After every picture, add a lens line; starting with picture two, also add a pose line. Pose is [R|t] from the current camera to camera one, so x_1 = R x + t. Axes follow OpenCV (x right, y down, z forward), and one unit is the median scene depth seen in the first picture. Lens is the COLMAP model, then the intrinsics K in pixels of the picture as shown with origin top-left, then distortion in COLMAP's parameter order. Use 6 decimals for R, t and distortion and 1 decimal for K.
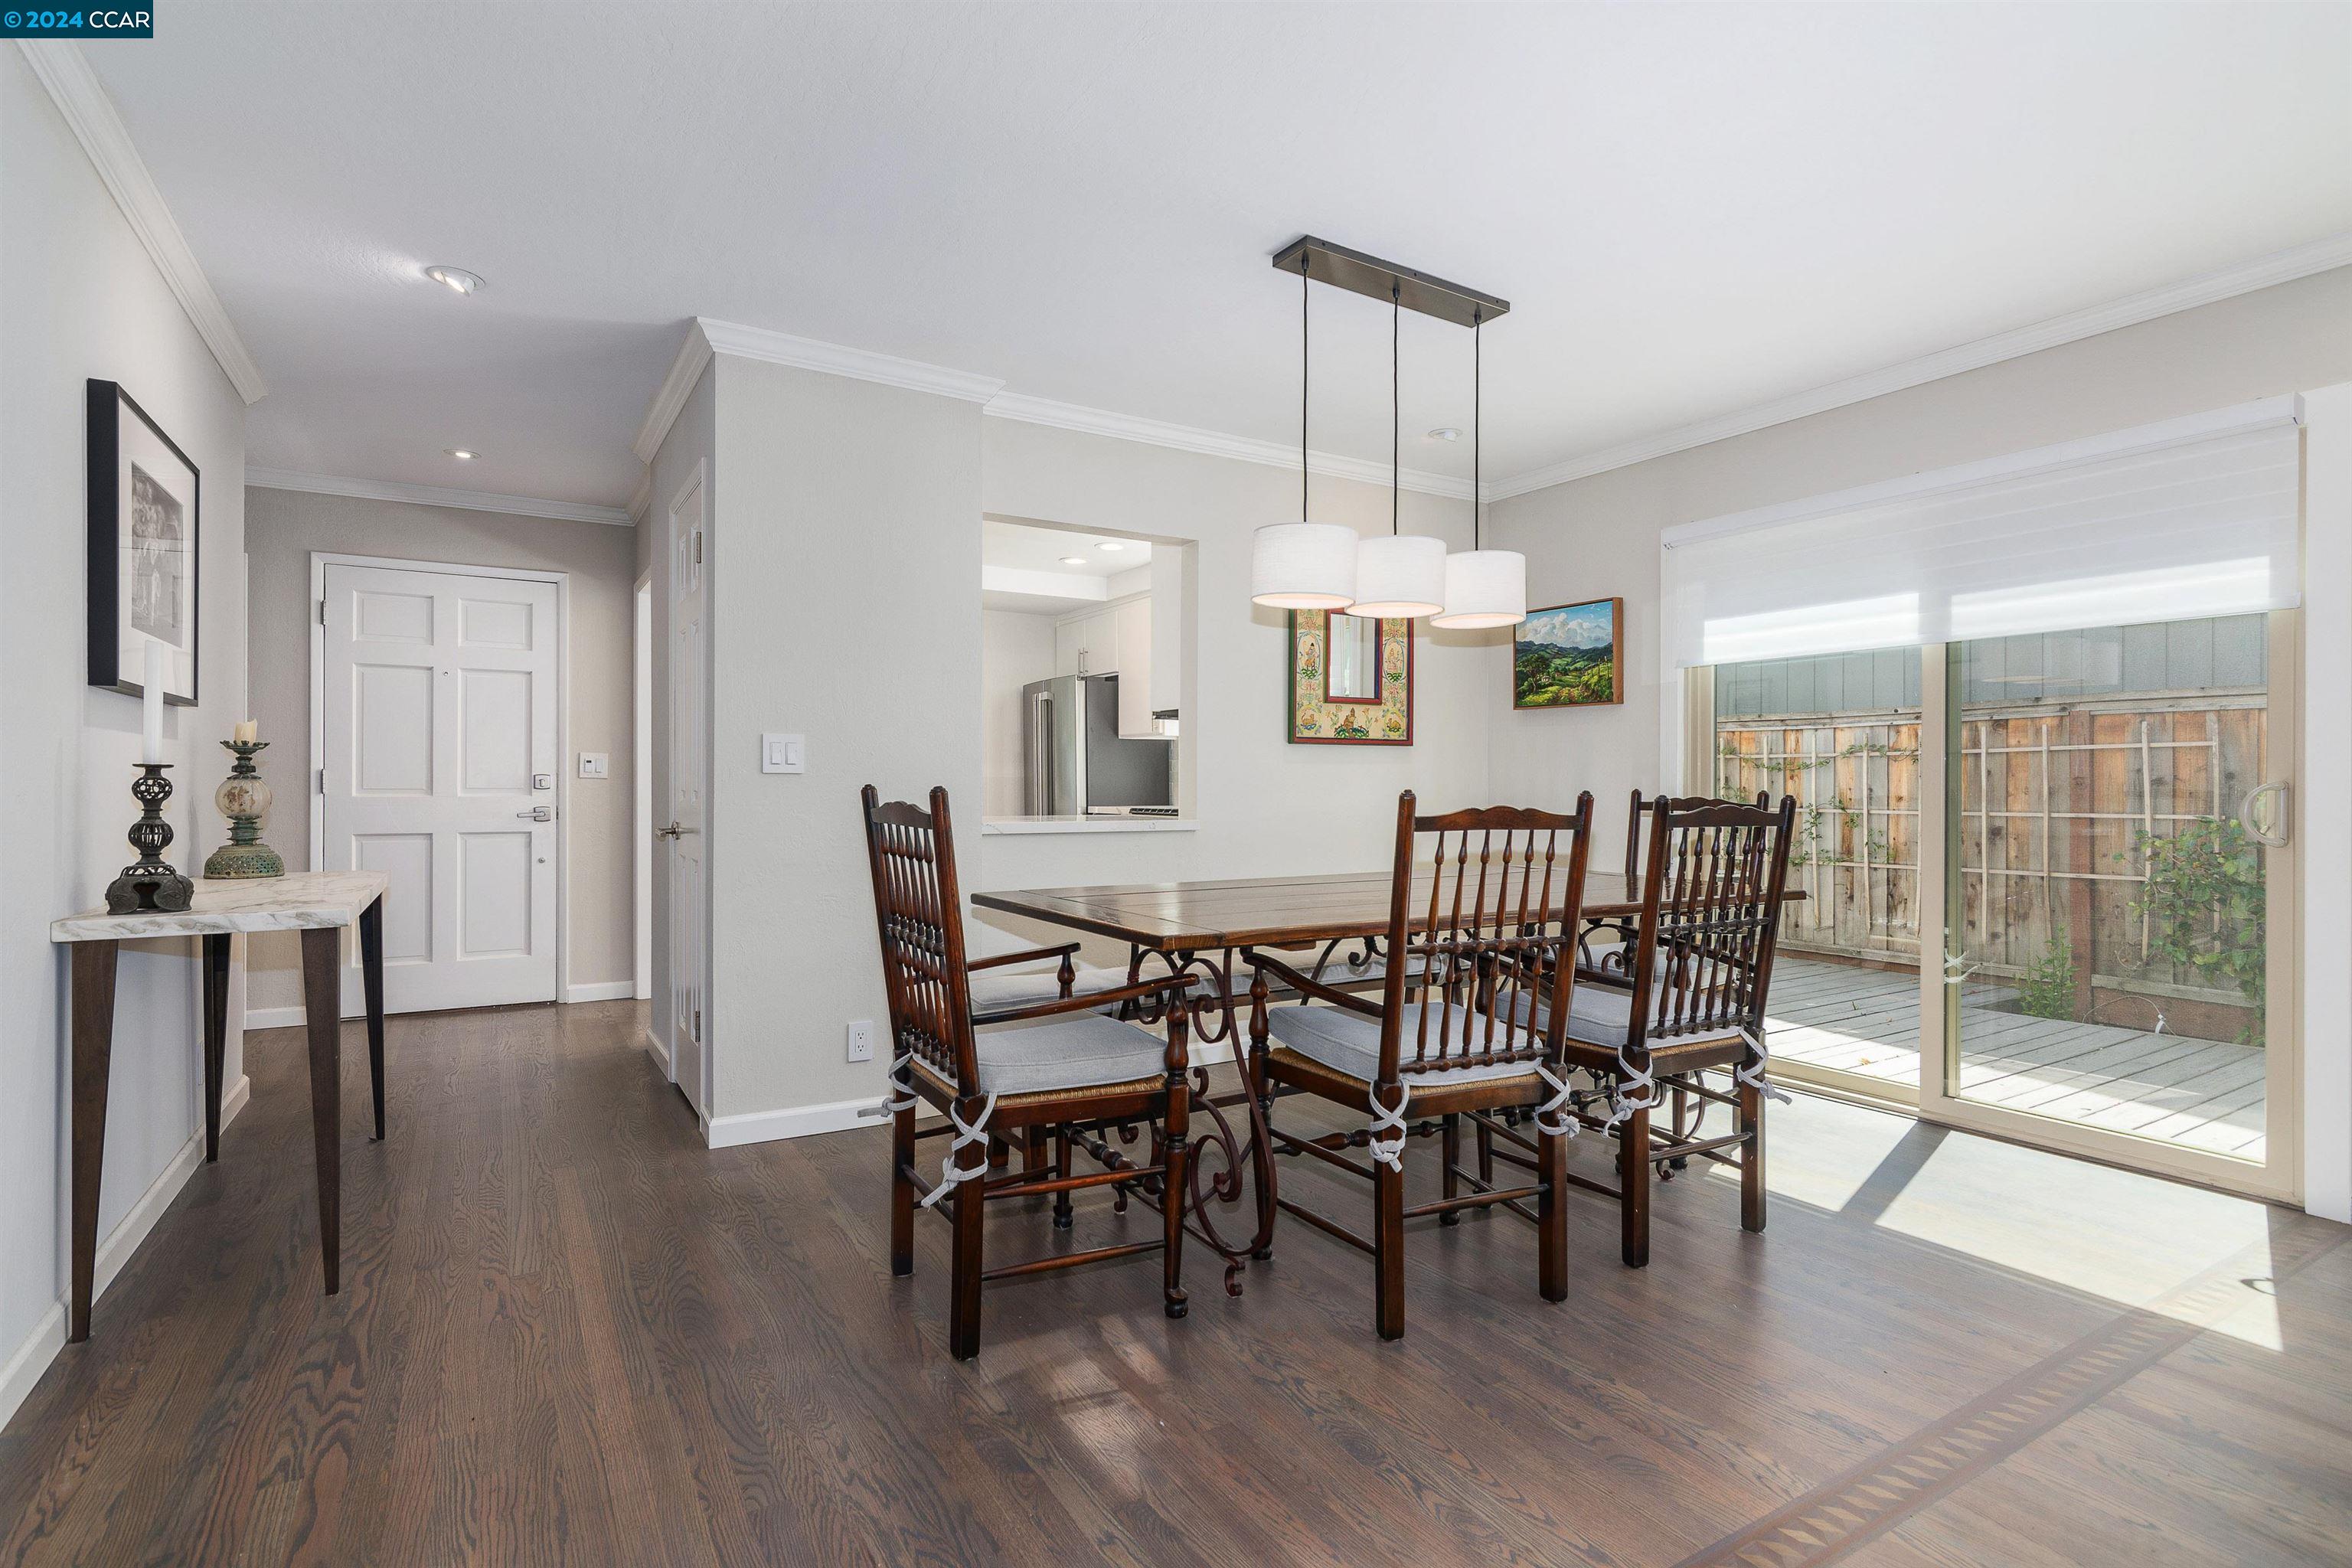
lens RADIAL K [[1132.3, 0, 1181.3], [0, 1132.3, 792.1], [0, 0, 1]] dist [0.001234, 0.003307]
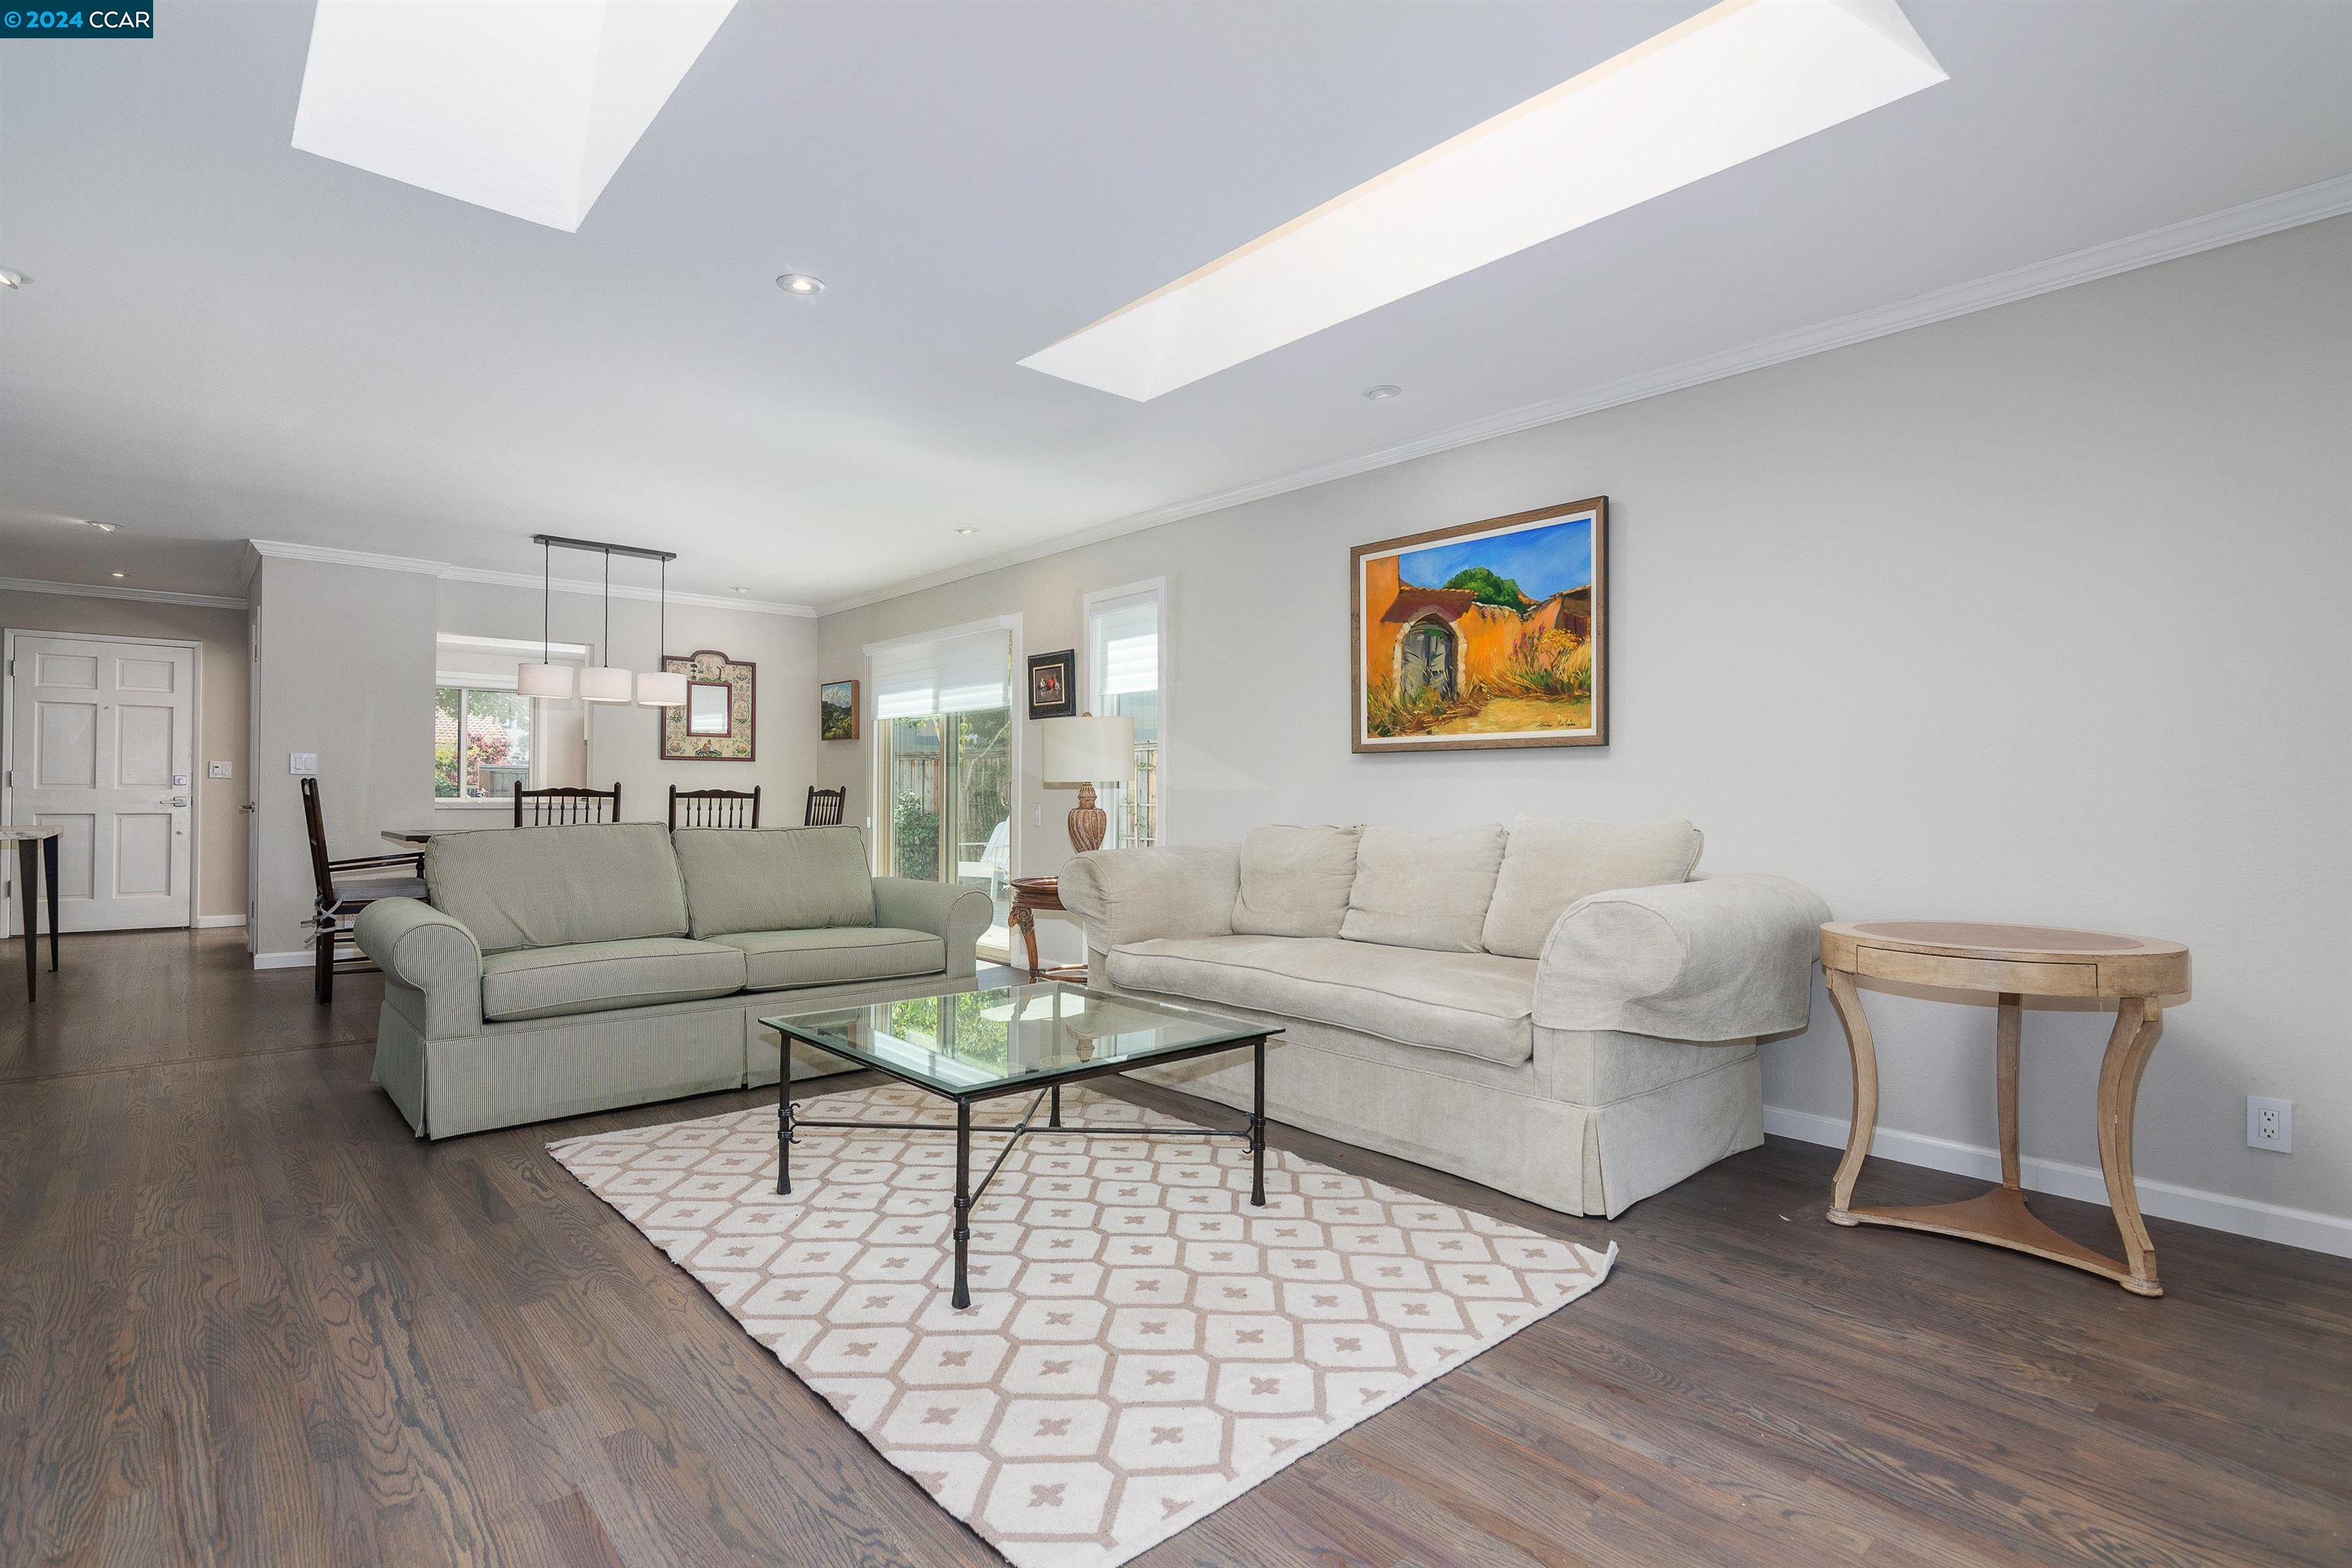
lens RADIAL K [[1132.3, 0, 1178.6], [0, 1132.3, 792.6], [0, 0, 1]] dist [0.001234, 0.003307]
pose [[0.985874, 0.003177, 0.167458, 0.572107], [-0.001632, 0.999955, -0.009360, 0.021918], [-0.167481, 0.008955, 0.985835, -0.825801]]
